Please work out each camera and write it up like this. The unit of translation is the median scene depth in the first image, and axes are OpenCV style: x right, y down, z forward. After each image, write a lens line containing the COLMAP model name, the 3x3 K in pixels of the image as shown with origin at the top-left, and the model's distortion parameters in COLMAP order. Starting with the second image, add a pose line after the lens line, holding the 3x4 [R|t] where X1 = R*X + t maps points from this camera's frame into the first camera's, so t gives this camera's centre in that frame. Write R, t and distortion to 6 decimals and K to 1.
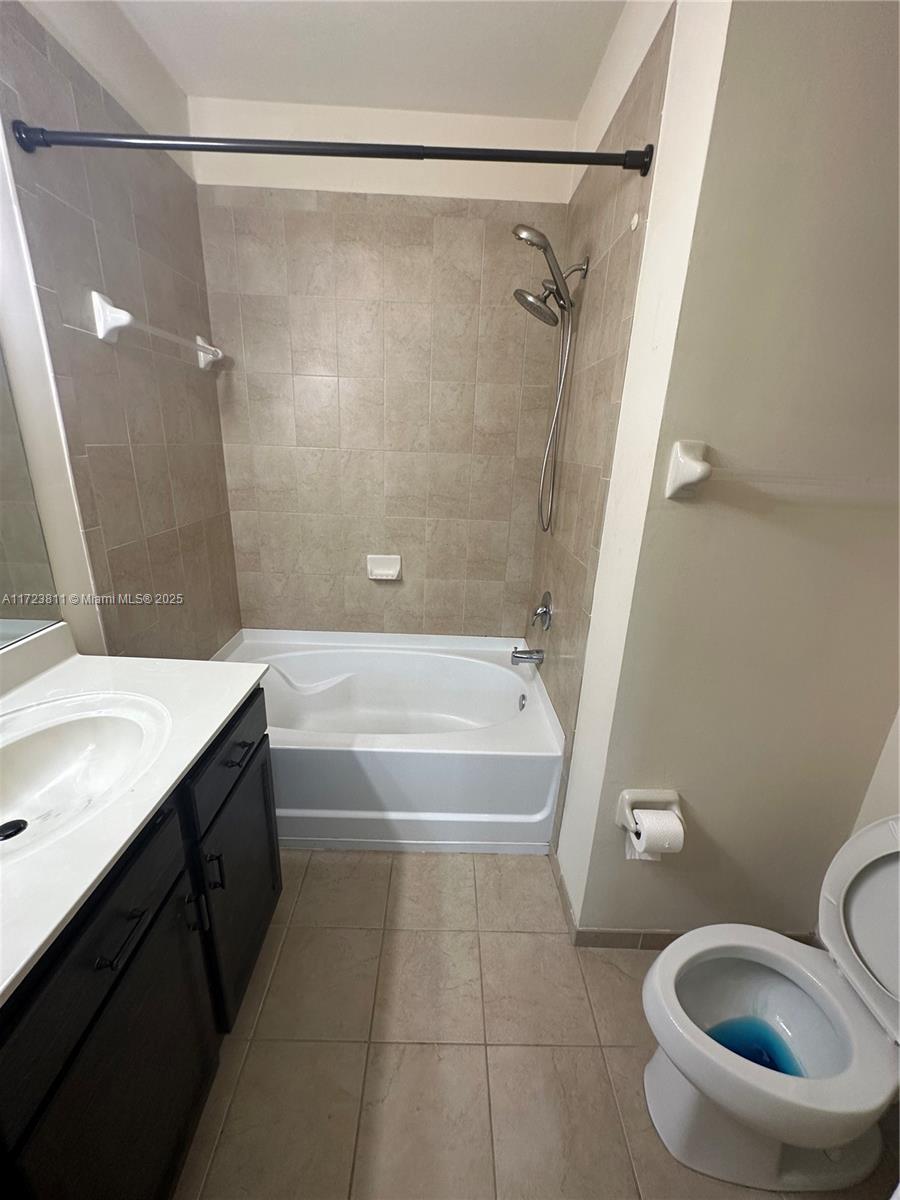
lens RADIAL K [[480.4, 0, 450.0], [0, 480.4, 600.0], [0, 0, 1]] dist [-0.001967, 0.000328]
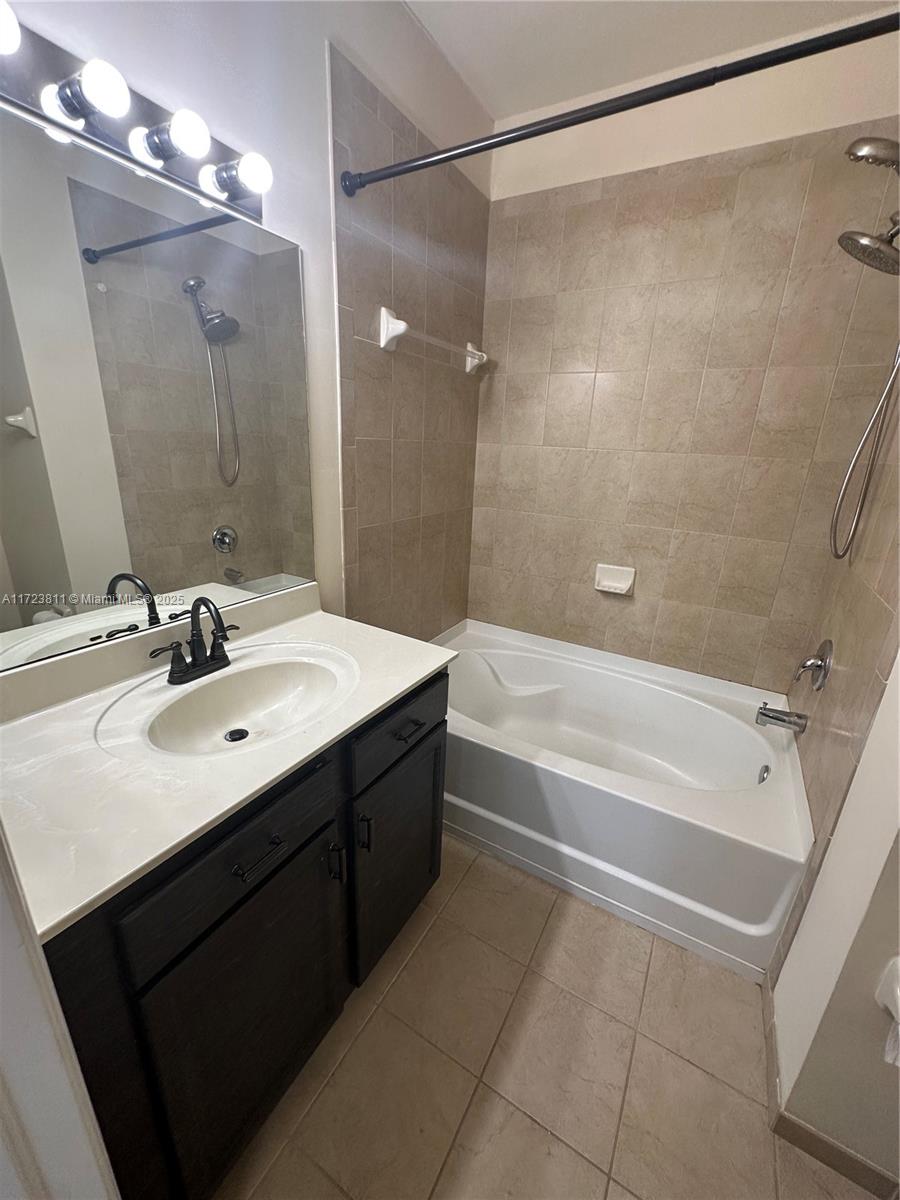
lens RADIAL K [[480.4, 0, 450.0], [0, 480.4, 600.0], [0, 0, 1]] dist [-0.001967, 0.000328]
pose [[0.859354, 0.156647, -0.486798, 0.054601], [-0.168591, 0.985493, 0.019506, 0.006501], [0.482792, 0.065307, 0.873297, 0.072256]]
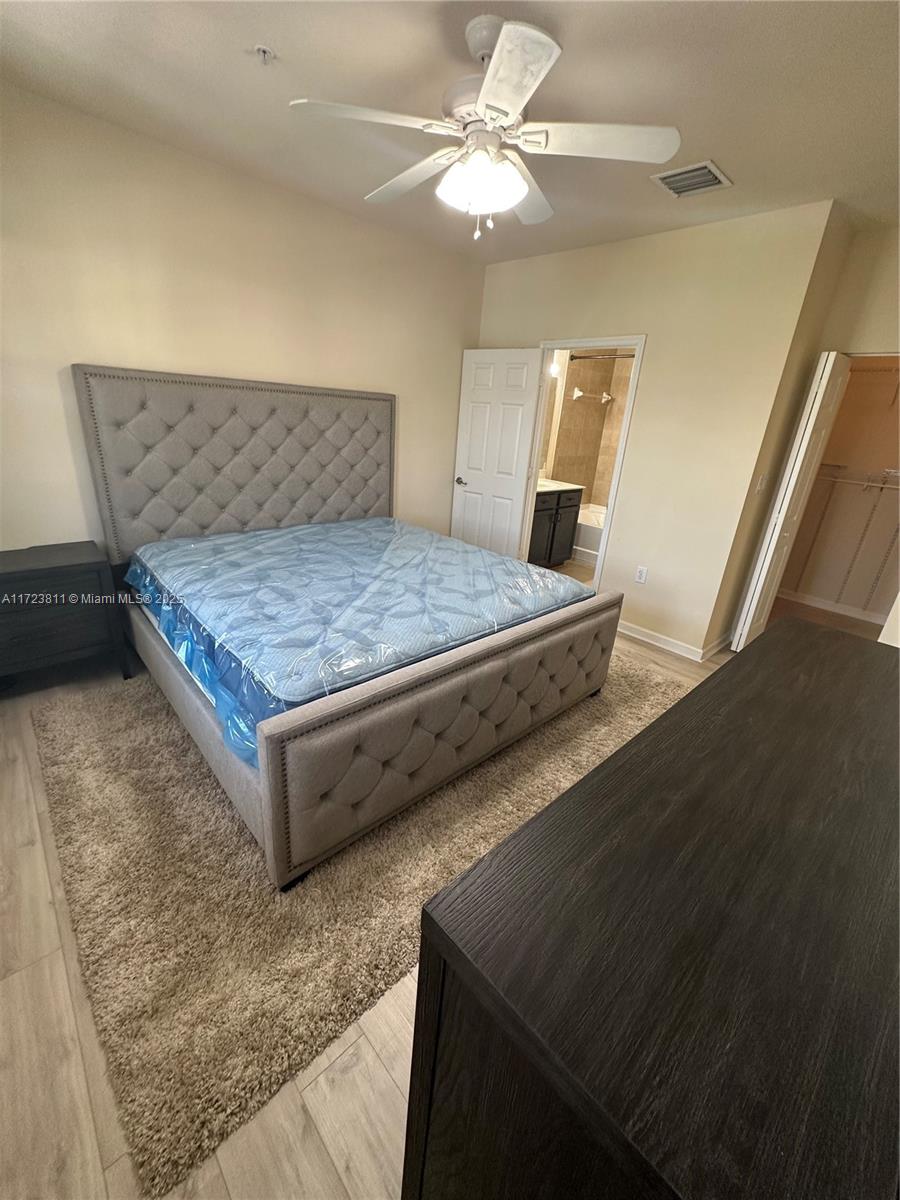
lens RADIAL K [[480.4, 0, 450.0], [0, 480.4, 600.0], [0, 0, 1]] dist [-0.001967, 0.000328]
pose [[0.677892, 0.279839, -0.679817, 1.179816], [-0.277214, 0.953759, 0.116175, 0.578581], [0.680892, 0.109701, 0.724121, -1.622660]]
